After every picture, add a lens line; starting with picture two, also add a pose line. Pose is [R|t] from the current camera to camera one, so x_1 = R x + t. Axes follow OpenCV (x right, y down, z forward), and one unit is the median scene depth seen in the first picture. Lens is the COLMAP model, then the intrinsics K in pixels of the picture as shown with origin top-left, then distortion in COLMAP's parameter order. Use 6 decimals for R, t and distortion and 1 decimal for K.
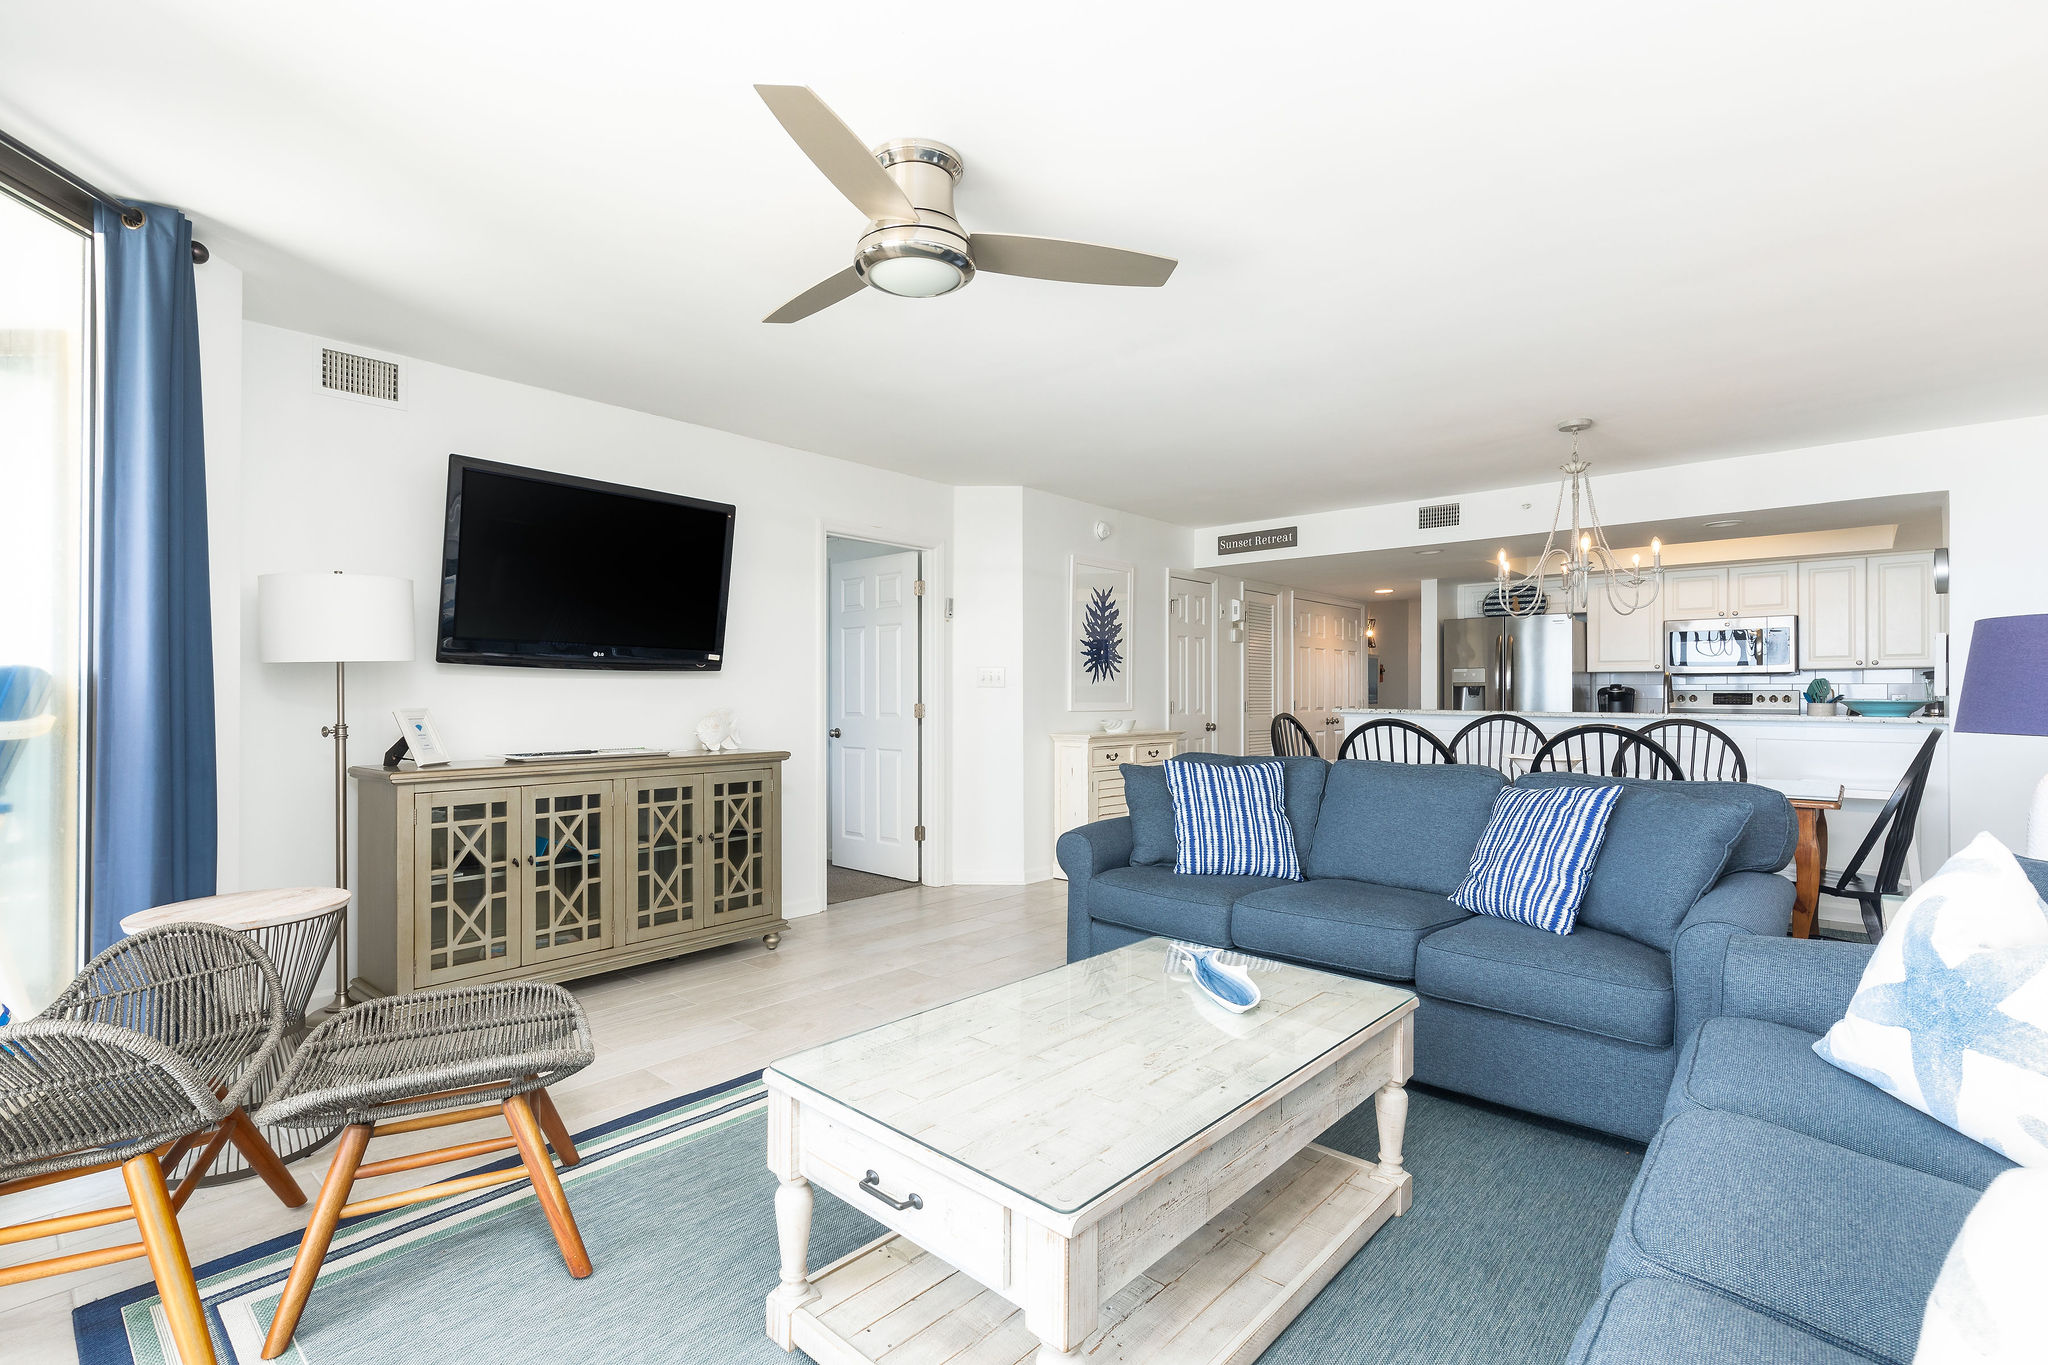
lens RADIAL K [[933.5, 0, 958.0], [0, 933.5, 697.8], [0, 0, 1]] dist [0.003997, 0.000552]
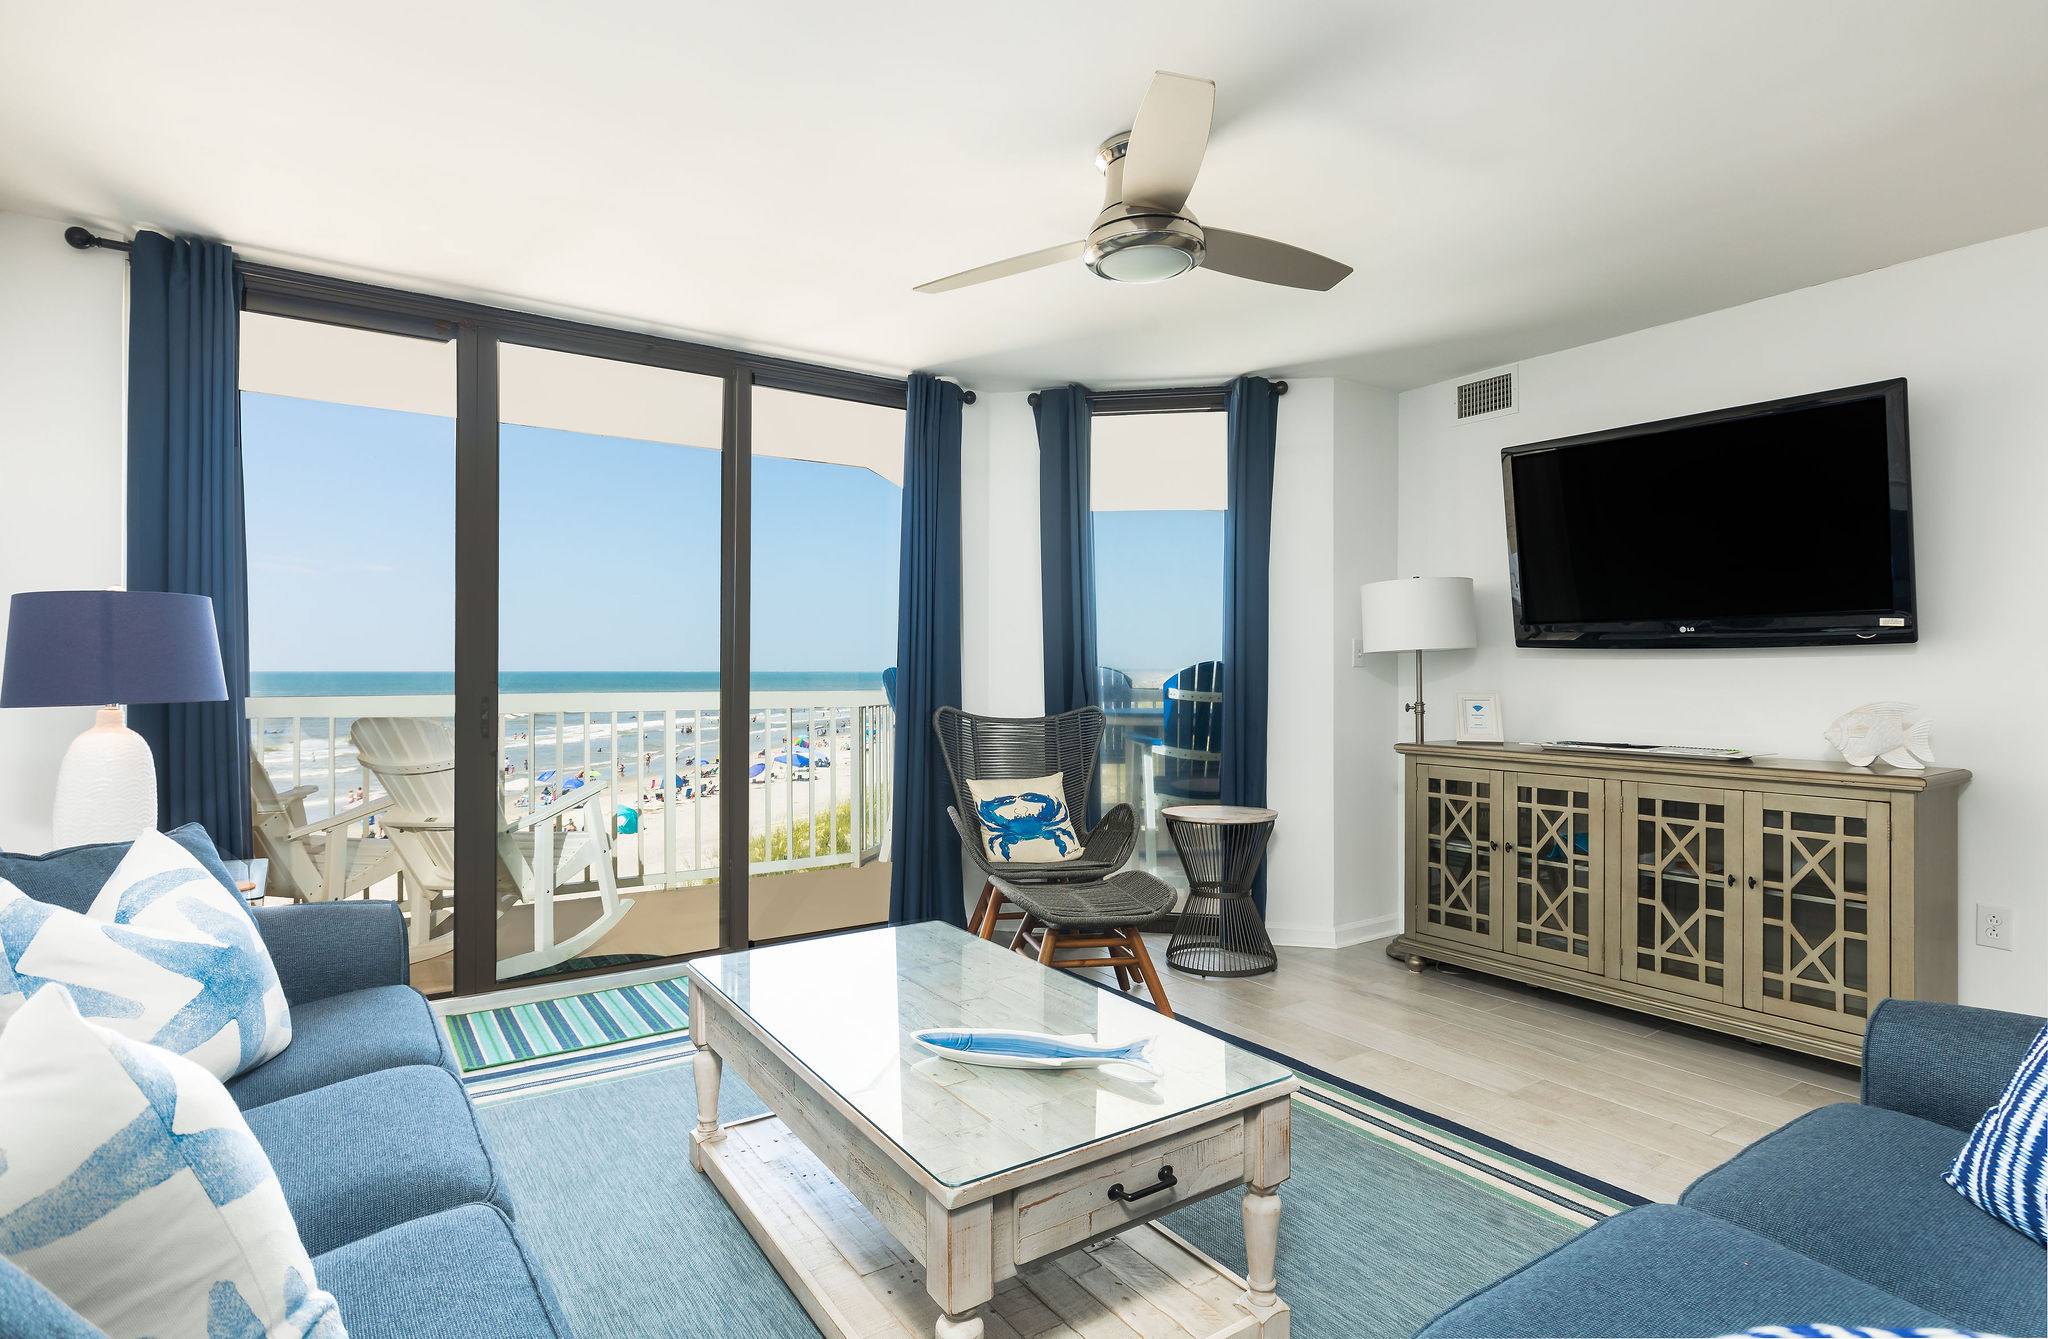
lens RADIAL K [[1003.6, 0, 1031.6], [0, 1003.6, 668.4], [0, 0, 1]] dist [-0.004273, -0.000736]
pose [[-0.191379, -0.005233, -0.981502, 0.608448], [-0.005939, 0.999974, -0.004174, -0.006178], [0.981498, 0.005030, -0.191405, 0.641164]]
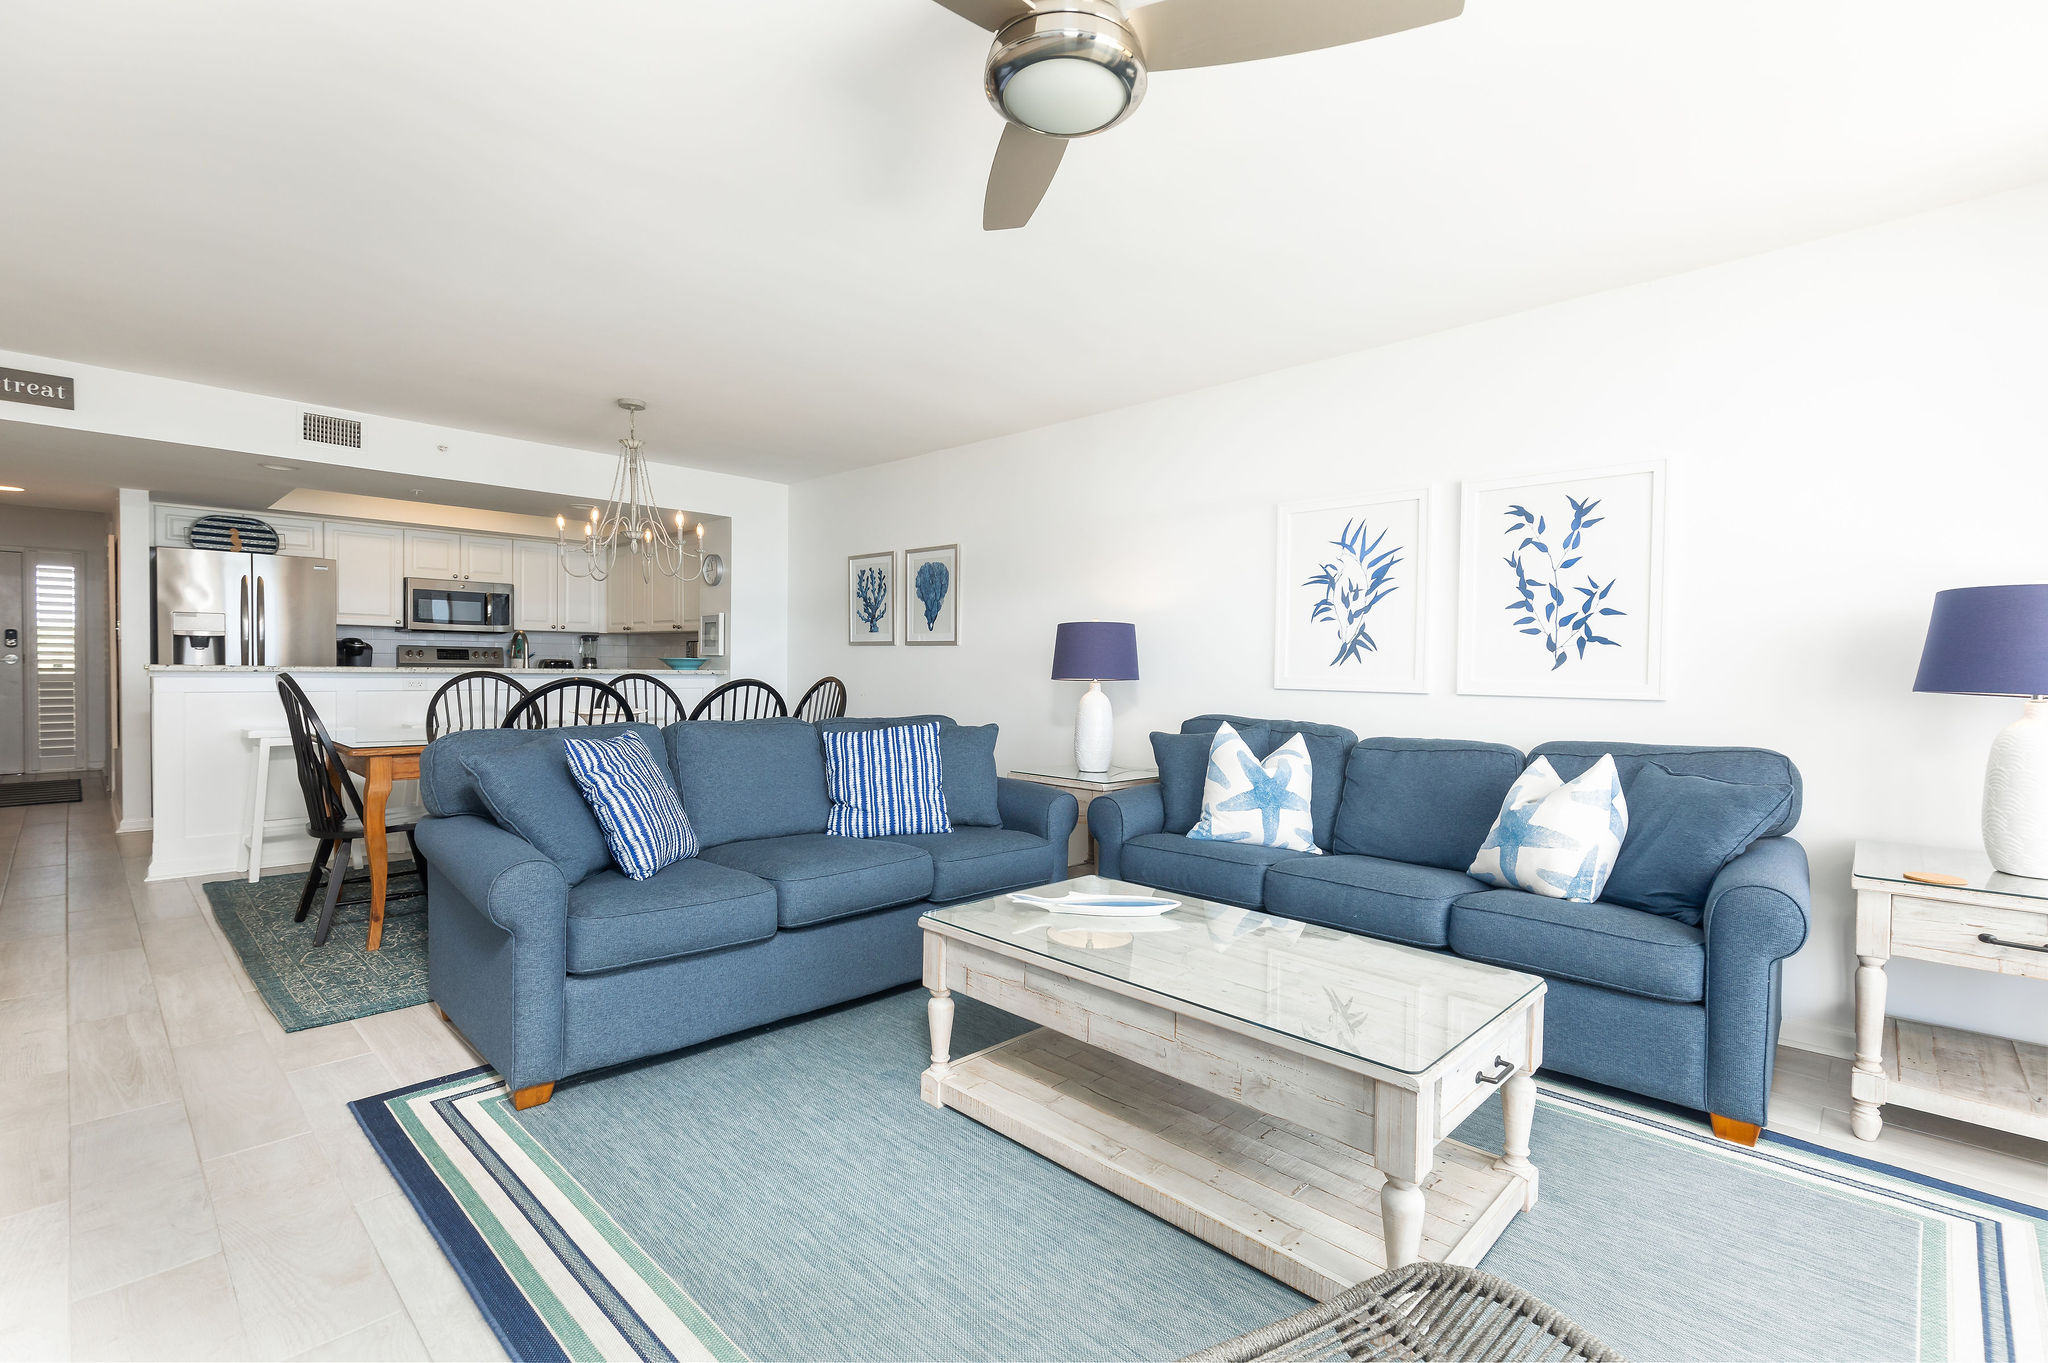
lens RADIAL K [[933.5, 0, 1022.2], [0, 933.5, 686.5], [0, 0, 1]] dist [0.003997, 0.000552]
pose [[0.016595, -0.027213, 0.999492, -0.483440], [-0.011961, 0.999553, 0.027413, 0.001721], [-0.999791, -0.012410, 0.016262, 0.599588]]
